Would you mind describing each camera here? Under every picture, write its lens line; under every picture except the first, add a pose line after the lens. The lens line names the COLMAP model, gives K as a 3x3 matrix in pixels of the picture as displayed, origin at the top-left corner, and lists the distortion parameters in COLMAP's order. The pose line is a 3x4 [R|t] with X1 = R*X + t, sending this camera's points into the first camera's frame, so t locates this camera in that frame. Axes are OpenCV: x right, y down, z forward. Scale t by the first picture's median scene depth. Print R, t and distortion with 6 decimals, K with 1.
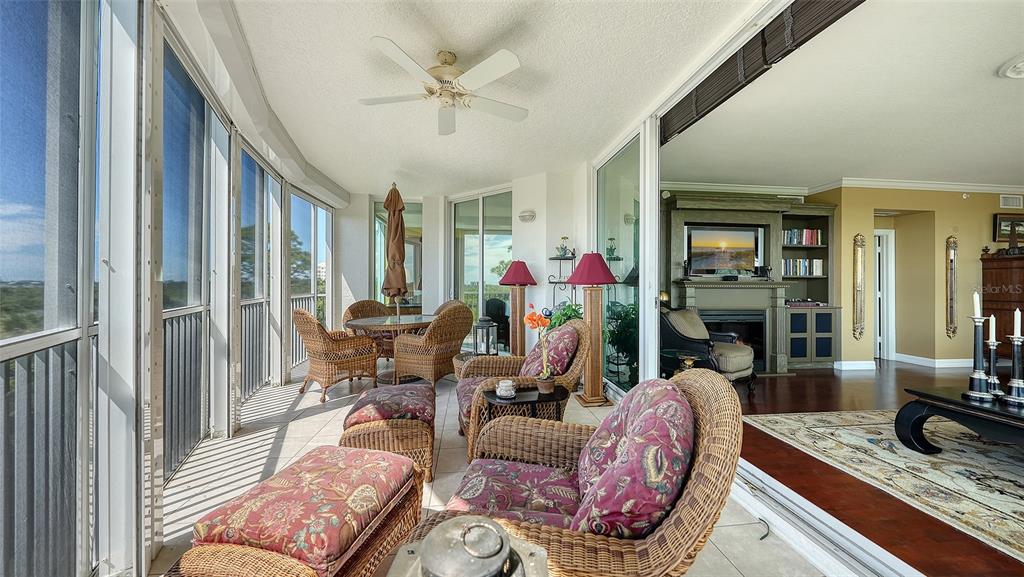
lens RADIAL K [[357.6, 0, 512.8], [0, 357.6, 287.0], [0, 0, 1]] dist [0.001332, 0.000127]
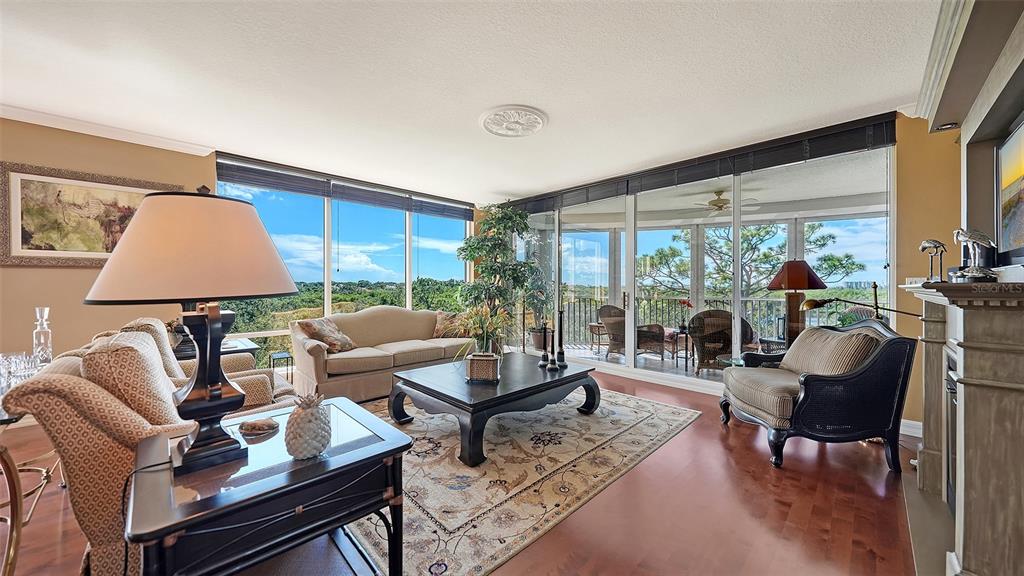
lens RADIAL K [[357.8, 0, 508.3], [0, 357.8, 281.4], [0, 0, 1]] dist [0.000565, -0.000089]
pose [[-0.791200, -0.013011, -0.611419, 1.130184], [-0.010160, 0.999915, -0.008131, -0.010097], [0.611473, -0.000221, -0.791265, 0.967129]]
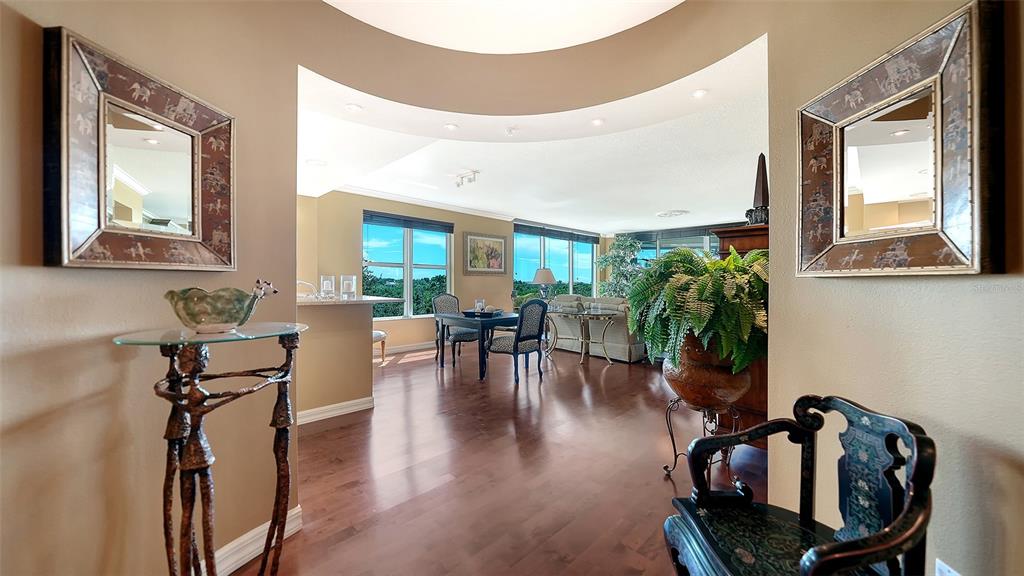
lens RADIAL K [[364.8, 0, 513.7], [0, 364.8, 281.7], [0, 0, 1]] dist [-0.002704, -0.000119]
pose [[-0.772847, -0.010834, -0.634500, 2.213546], [-0.013138, 0.999913, -0.001071, -0.006234], [0.634456, 0.007509, -0.772922, 1.226144]]
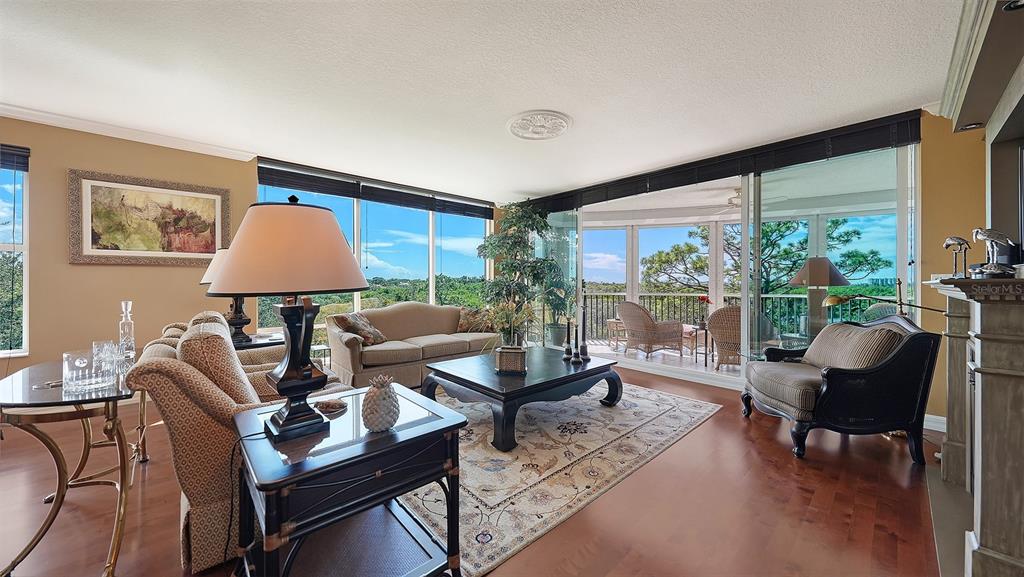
lens RADIAL K [[357.6, 0, 506.5], [0, 357.6, 278.4], [0, 0, 1]] dist [0.001332, 0.000127]
pose [[-0.814408, -0.012788, -0.580152, 1.169685], [-0.010178, 0.999918, -0.007753, -0.009002], [0.580204, -0.000409, -0.814471, 0.976213]]
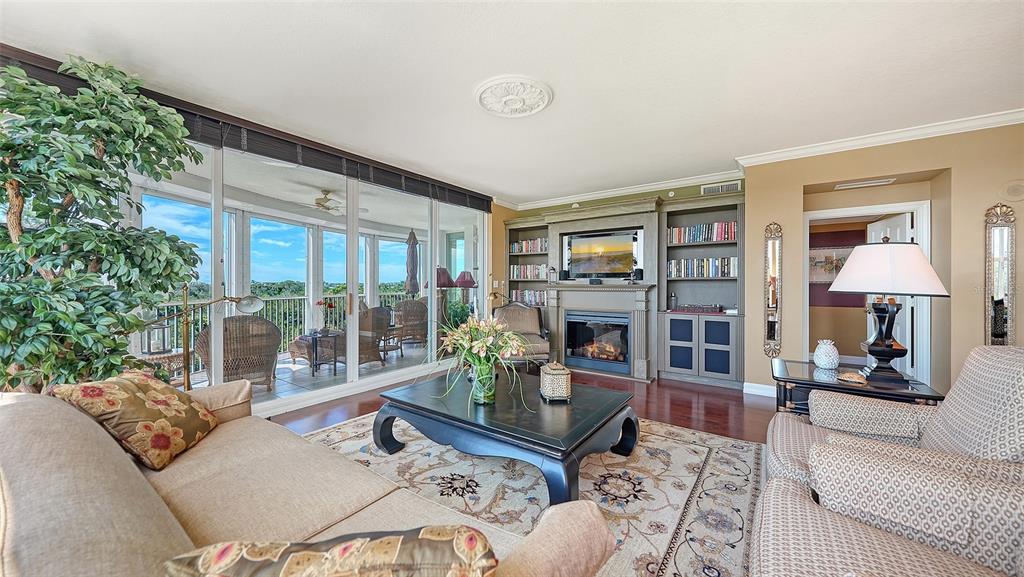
lens RADIAL K [[357.6, 0, 511.9], [0, 357.6, 281.7], [0, 0, 1]] dist [0.001332, 0.000127]
pose [[0.742505, -0.009088, -0.669779, 1.098951], [0.000305, 0.999912, -0.013229, -0.009578], [0.669841, 0.009618, 0.742442, 0.044103]]
